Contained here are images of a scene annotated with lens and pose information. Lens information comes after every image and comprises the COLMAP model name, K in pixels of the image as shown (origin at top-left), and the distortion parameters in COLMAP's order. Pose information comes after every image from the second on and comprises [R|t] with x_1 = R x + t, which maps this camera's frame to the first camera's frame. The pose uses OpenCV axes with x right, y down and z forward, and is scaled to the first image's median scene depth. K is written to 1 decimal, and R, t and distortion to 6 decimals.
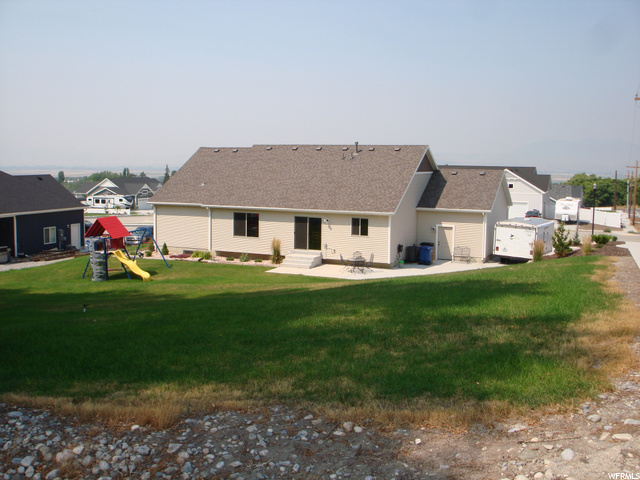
lens RADIAL K [[715.8, 0, 319.3], [0, 715.8, 239.0], [0, 0, 1]] dist [-0.092548, 0.000000]
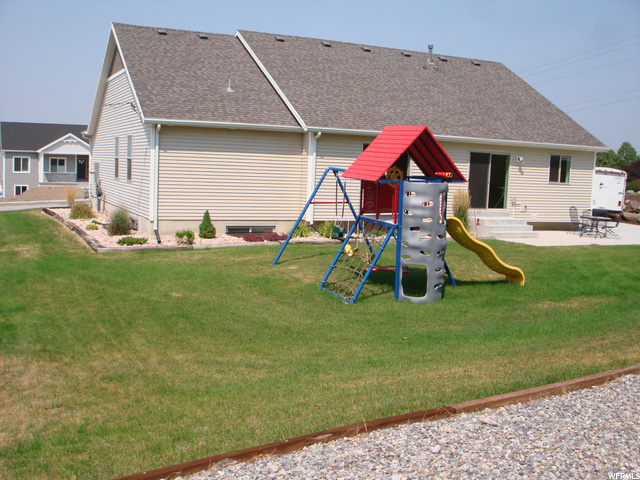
lens RADIAL K [[715.8, 0, 320.1], [0, 715.8, 240.5], [0, 0, 1]] dist [-0.092548, 0.000000]
pose [[0.700468, -0.069195, 0.710321, -0.532718], [0.042005, 0.997561, 0.055754, 0.002187], [-0.712446, -0.009217, 0.701666, 0.694438]]
